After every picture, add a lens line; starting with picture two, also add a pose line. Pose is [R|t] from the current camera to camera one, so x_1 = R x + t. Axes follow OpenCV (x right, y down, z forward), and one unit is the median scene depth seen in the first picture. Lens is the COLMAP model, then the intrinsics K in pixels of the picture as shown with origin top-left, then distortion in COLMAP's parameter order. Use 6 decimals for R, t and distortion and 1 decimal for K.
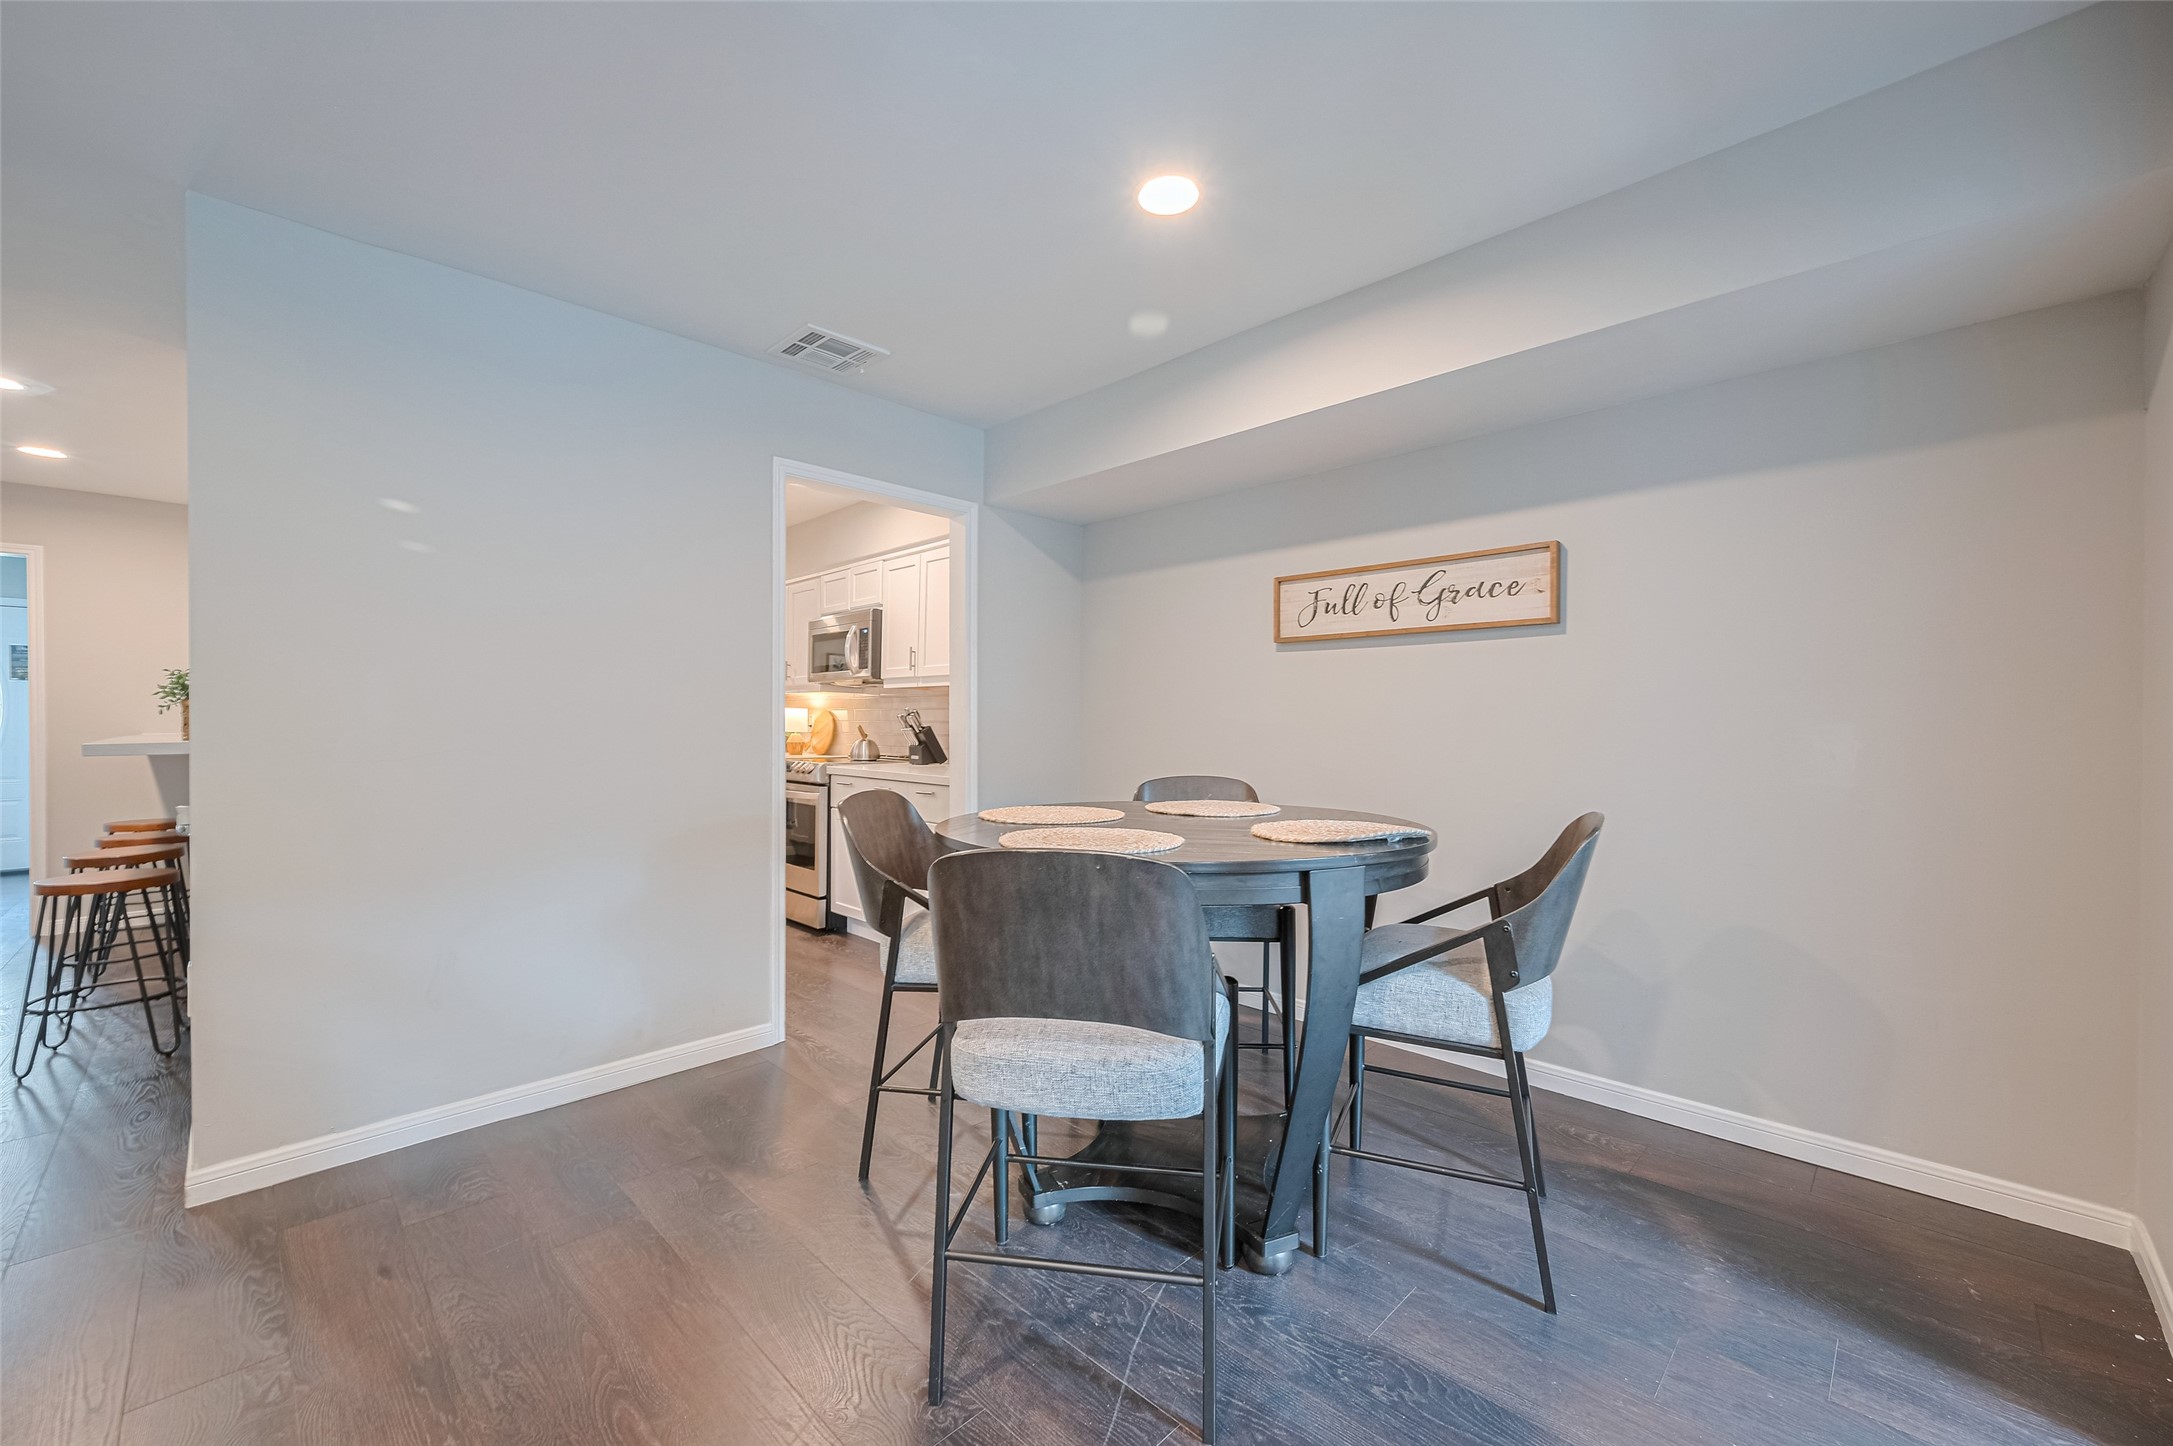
lens RADIAL K [[855.9, 0, 1089.9], [0, 855.9, 730.0], [0, 0, 1]] dist [0.003976, 0.000164]
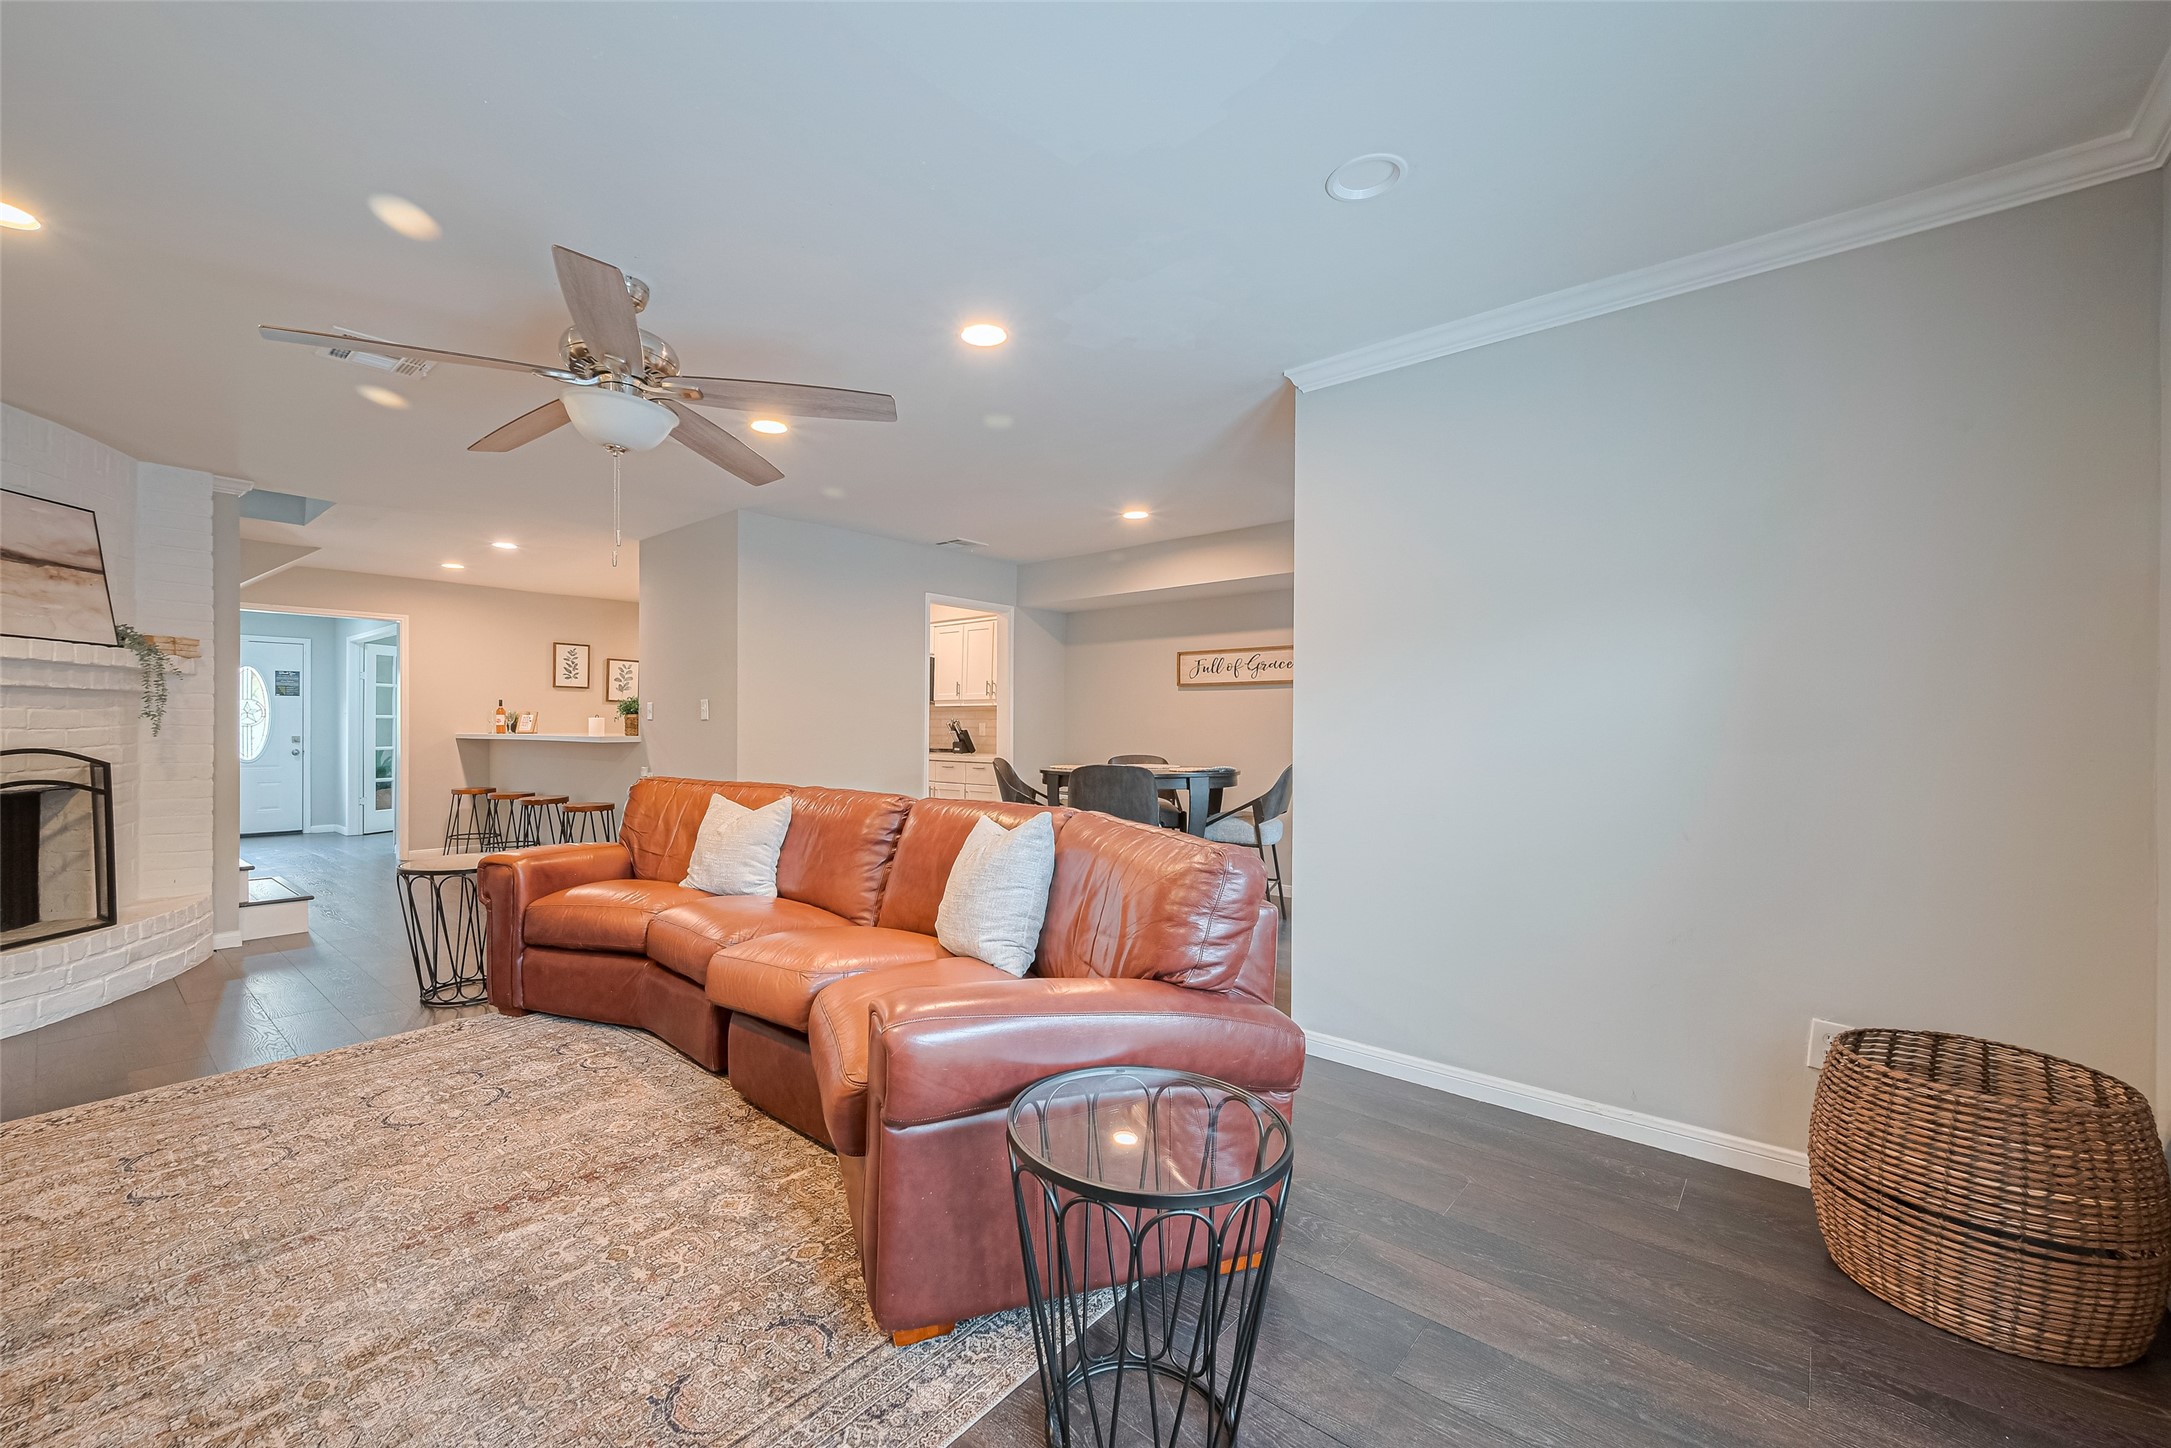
lens RADIAL K [[862.1, 0, 1024.3], [0, 862.1, 737.6], [0, 0, 1]] dist [-0.003120, 0.001202]
pose [[0.999282, 0.002197, 0.037822, -0.136514], [-0.002152, 0.999997, -0.001232, 0.010796], [-0.037824, 0.001150, 0.999284, -0.626454]]
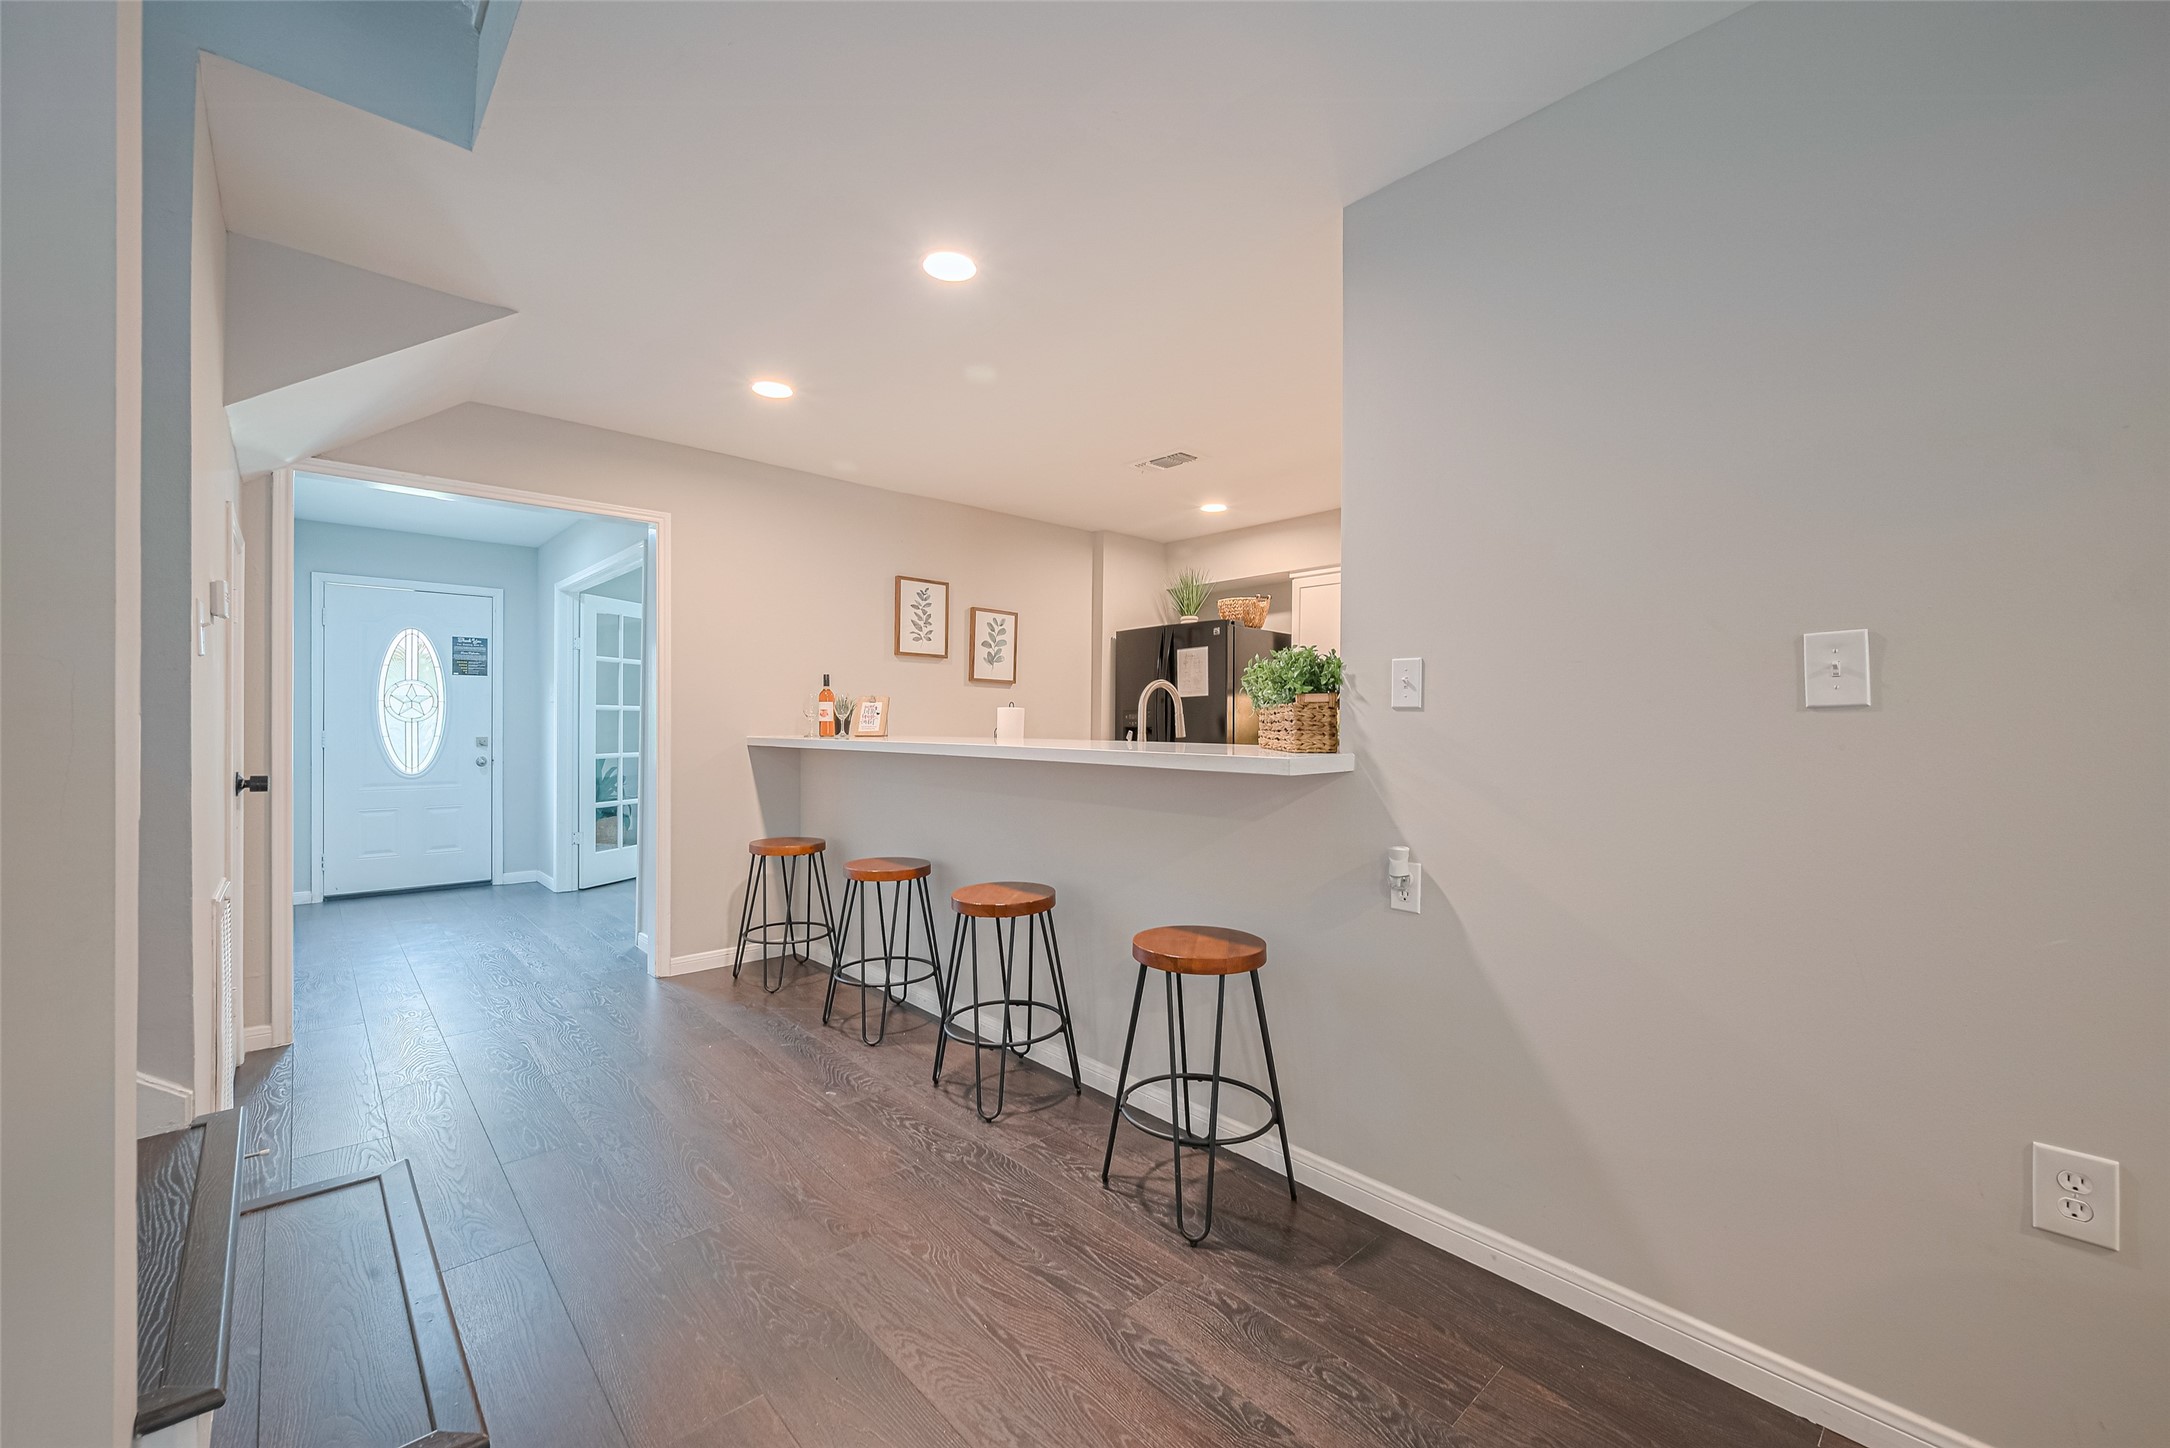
lens RADIAL K [[861.7, 0, 1090.2], [0, 861.7, 729.9], [0, 0, 1]] dist [-0.003120, 0.001202]
pose [[0.998123, 0.004371, -0.061088, -0.731448], [-0.004527, 0.999987, -0.002424, -0.002829], [0.061077, 0.002696, 0.998129, 0.162825]]
